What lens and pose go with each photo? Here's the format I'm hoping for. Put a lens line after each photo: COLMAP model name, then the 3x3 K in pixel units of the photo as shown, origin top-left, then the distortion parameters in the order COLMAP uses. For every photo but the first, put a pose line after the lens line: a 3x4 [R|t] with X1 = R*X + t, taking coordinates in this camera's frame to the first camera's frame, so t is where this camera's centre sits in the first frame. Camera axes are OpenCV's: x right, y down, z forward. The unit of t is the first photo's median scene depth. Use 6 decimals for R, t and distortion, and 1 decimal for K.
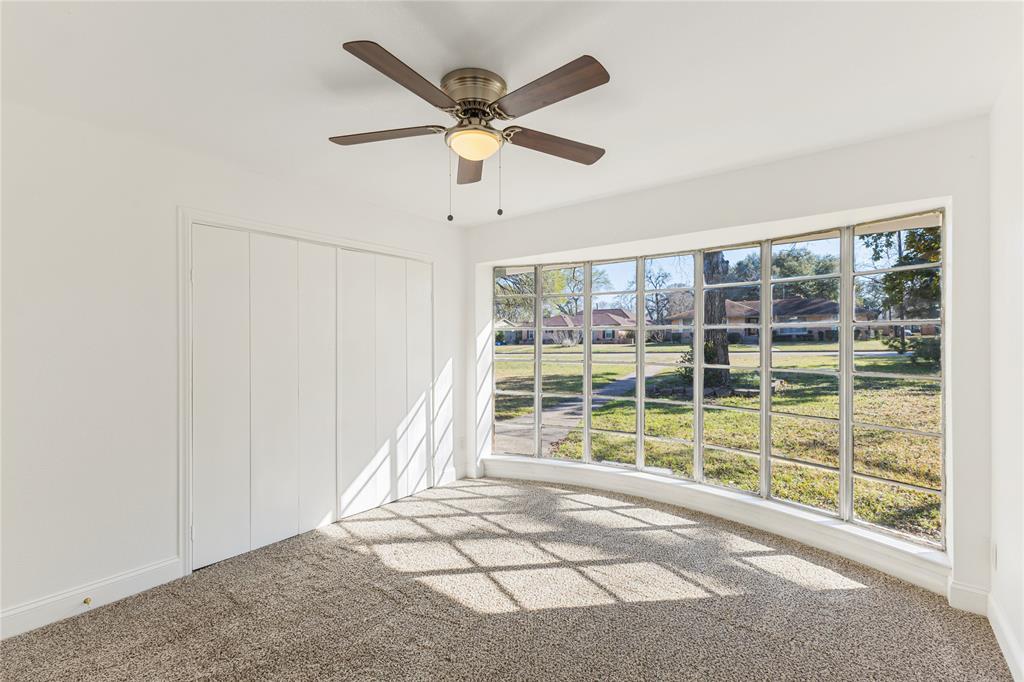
lens RADIAL K [[443.5, 0, 514.5], [0, 443.5, 339.9], [0, 0, 1]] dist [0.005201, -0.000170]
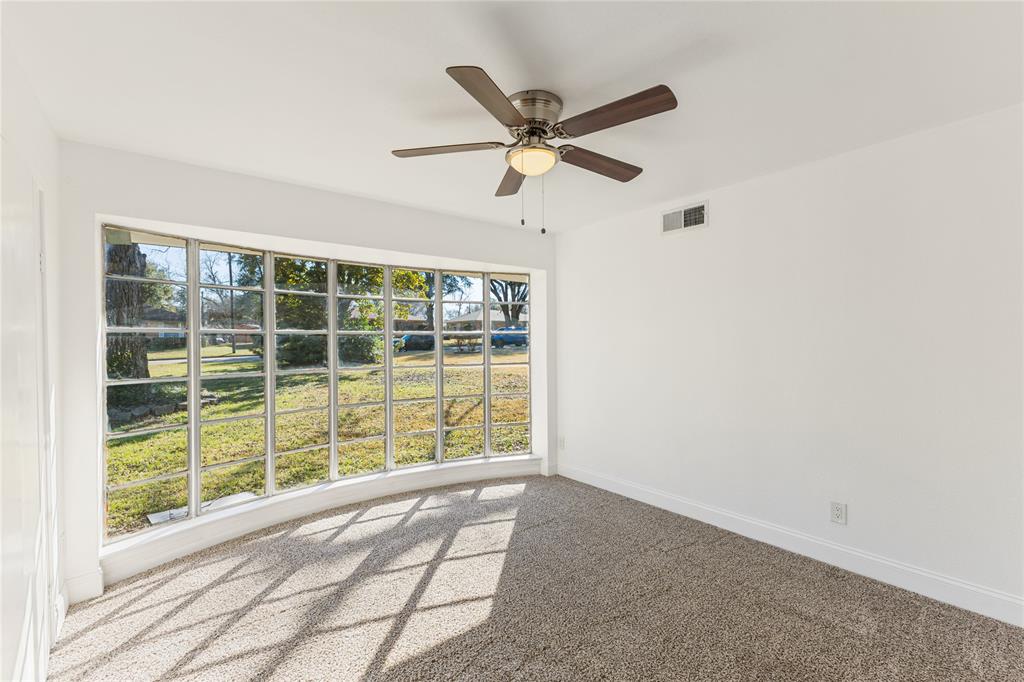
lens RADIAL K [[443.5, 0, 514.5], [0, 443.5, 339.9], [0, 0, 1]] dist [0.005201, -0.000170]
pose [[0.223513, 0.005459, 0.974686, -0.645195], [0.010619, 0.999911, -0.008036, -0.000314], [-0.974643, 0.012146, 0.223435, 0.445878]]
